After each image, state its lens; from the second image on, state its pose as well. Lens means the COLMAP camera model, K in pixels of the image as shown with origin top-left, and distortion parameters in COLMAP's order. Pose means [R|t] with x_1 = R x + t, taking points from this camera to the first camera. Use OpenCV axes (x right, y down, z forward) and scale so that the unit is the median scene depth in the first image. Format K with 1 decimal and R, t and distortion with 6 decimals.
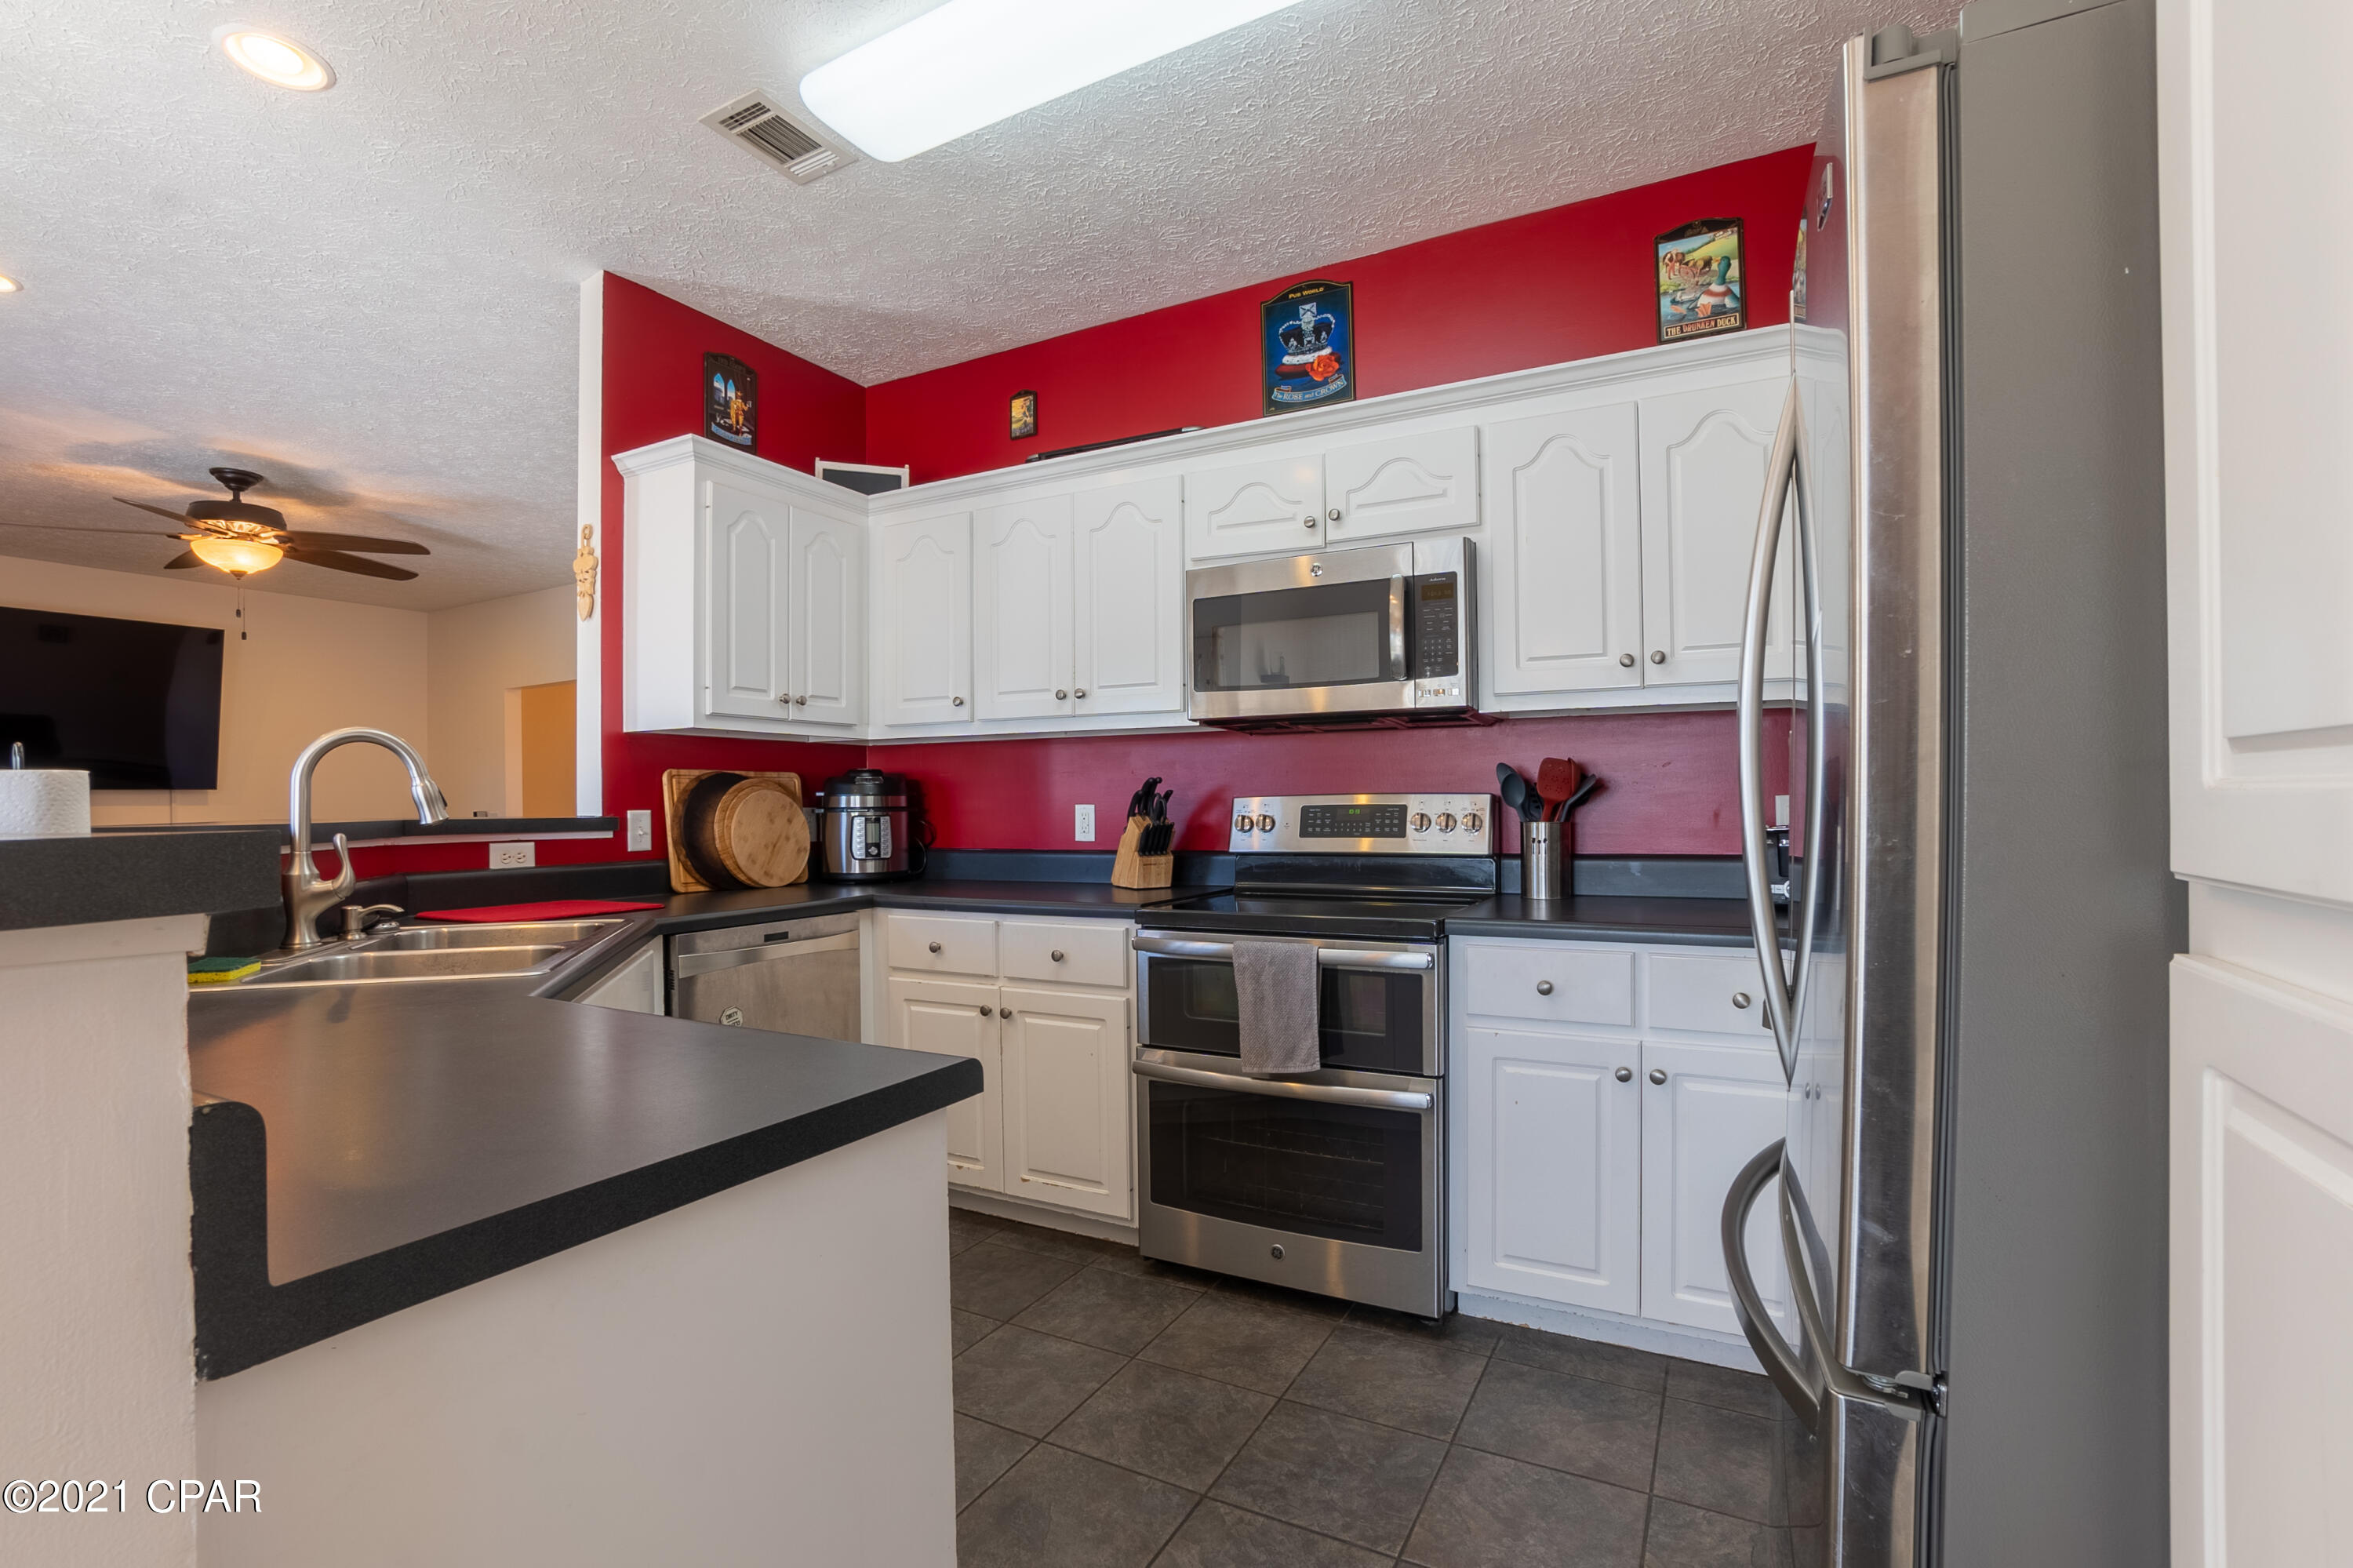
lens RADIAL K [[1075.0, 0, 1120.5], [0, 1075.0, 788.0], [0, 0, 1]] dist [-0.042568, 0.013648]
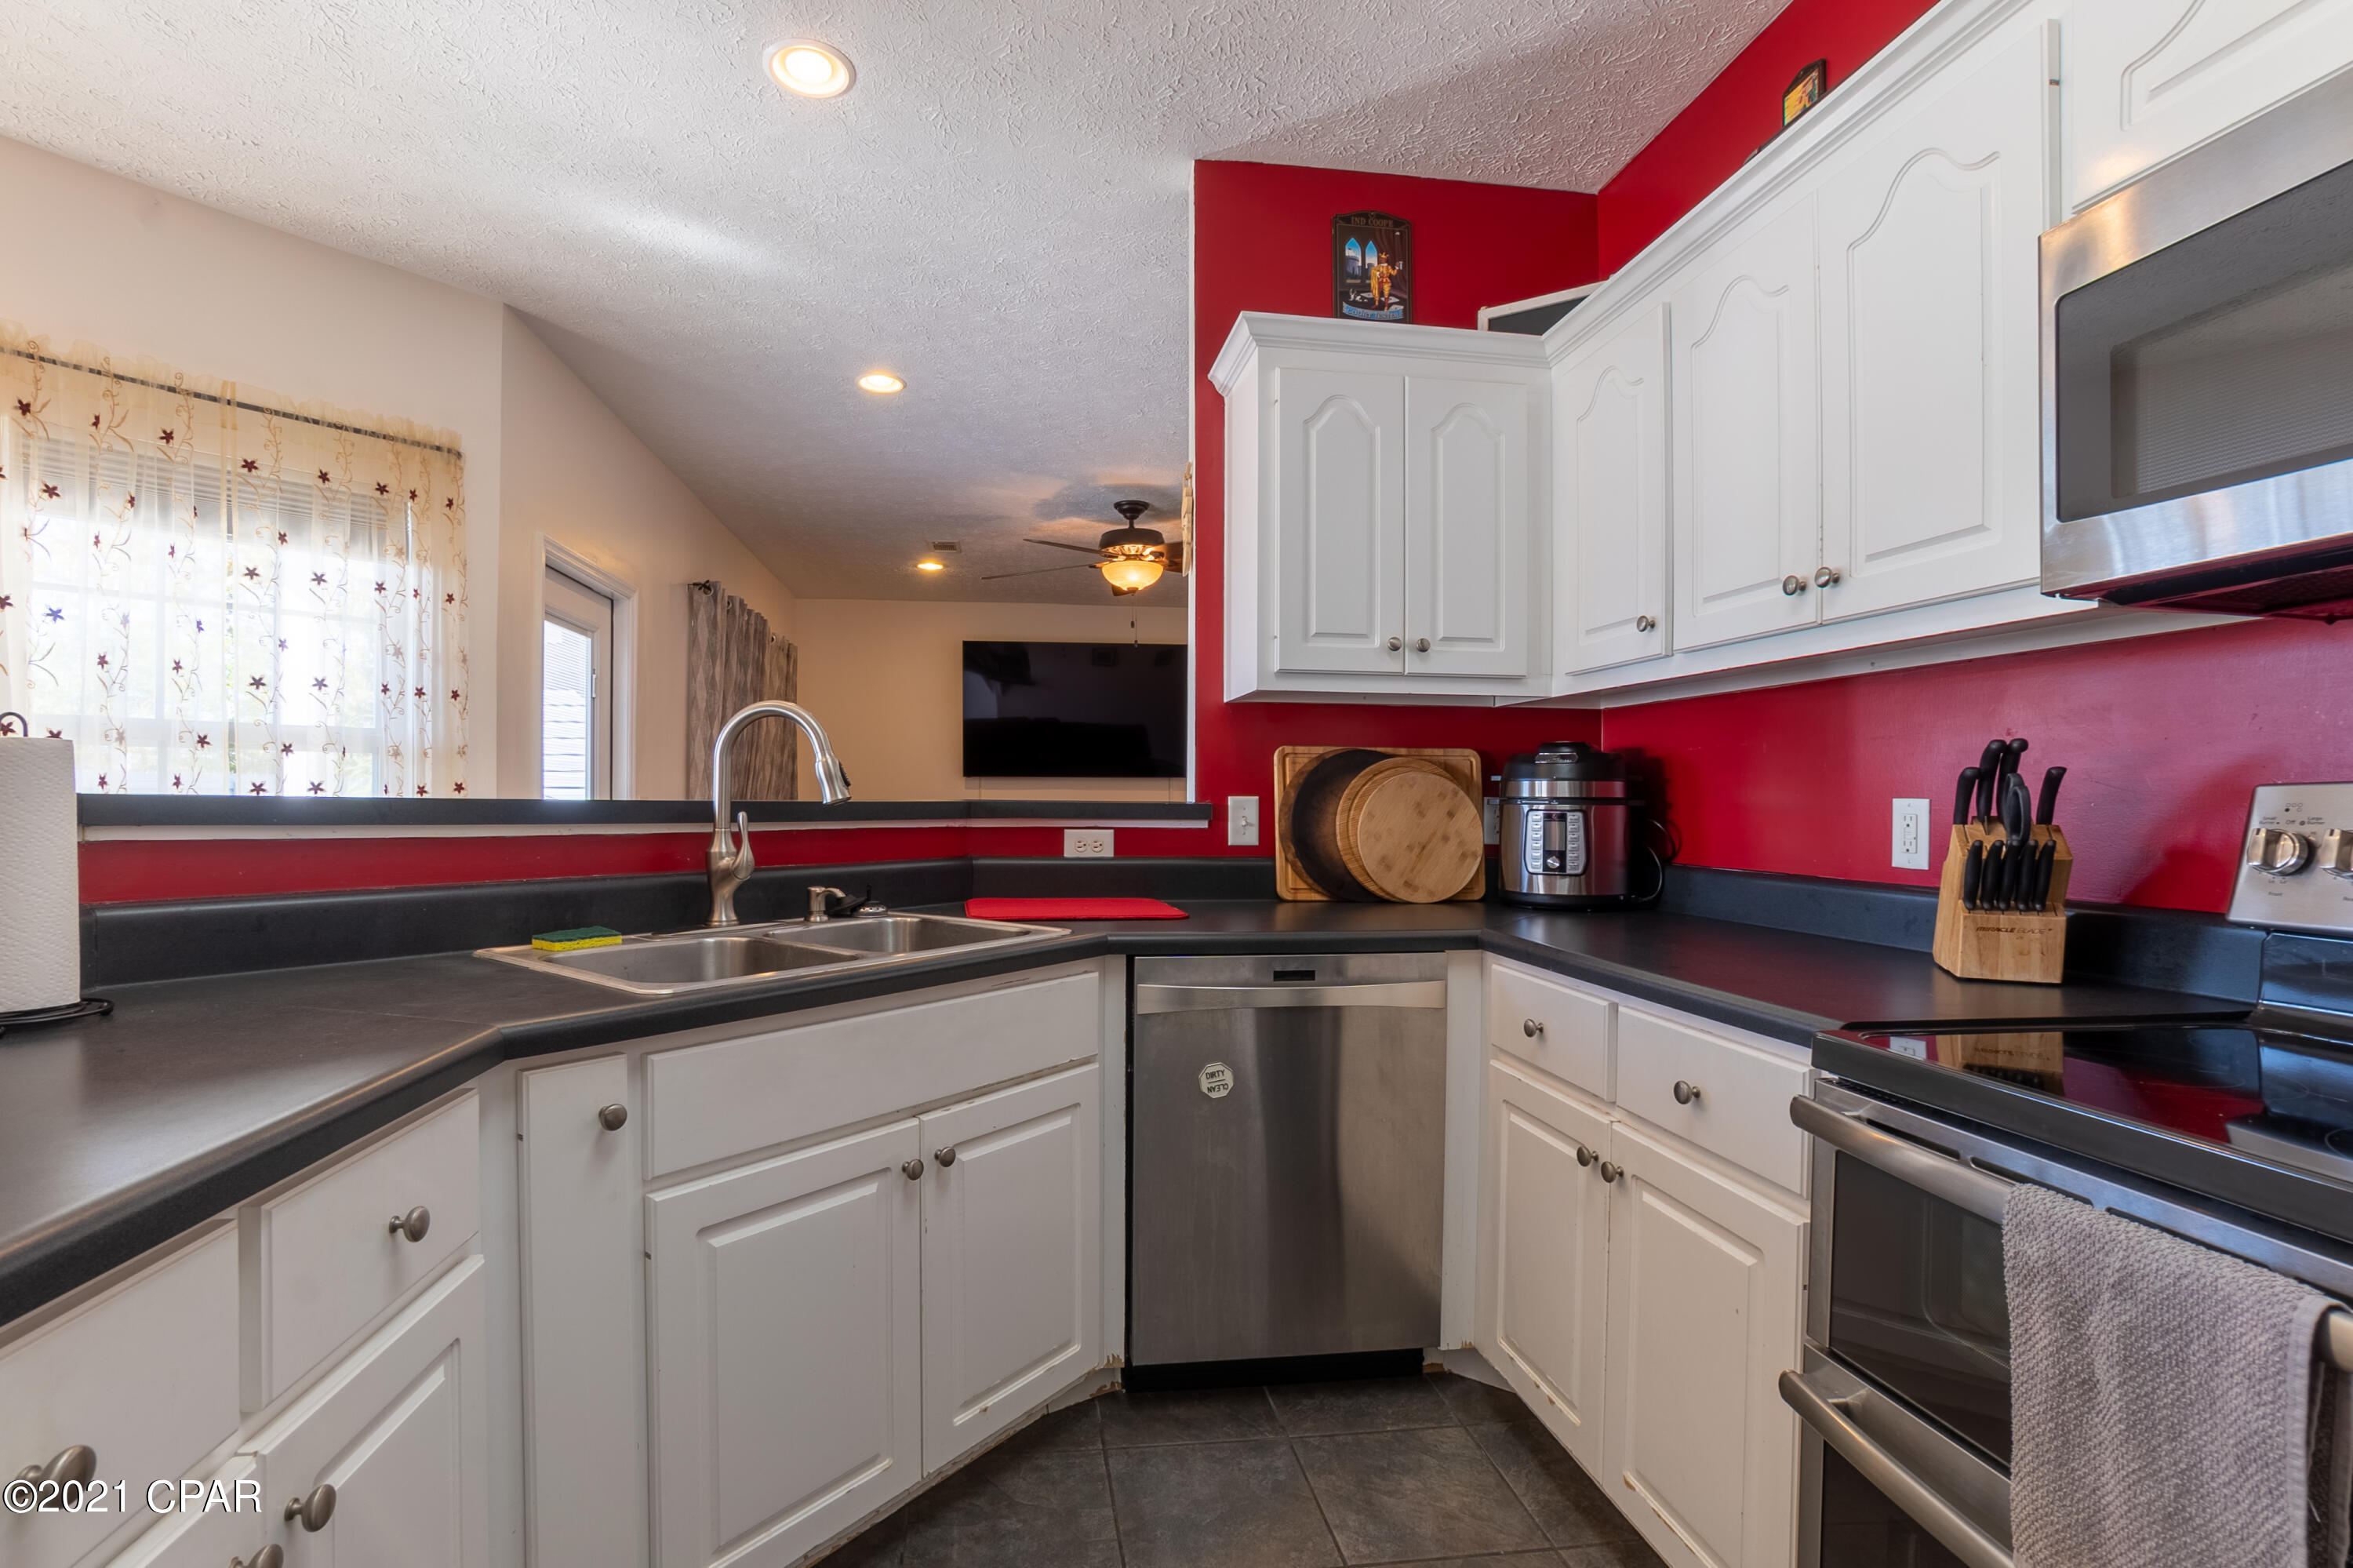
lens RADIAL K [[1075.0, 0, 1120.5], [0, 1075.0, 788.0], [0, 0, 1]] dist [-0.042568, 0.013648]
pose [[0.610967, 0.008321, -0.791613, 0.144046], [-0.003354, 0.999963, 0.007923, 0.008132], [0.791649, -0.002185, 0.610972, 0.405838]]
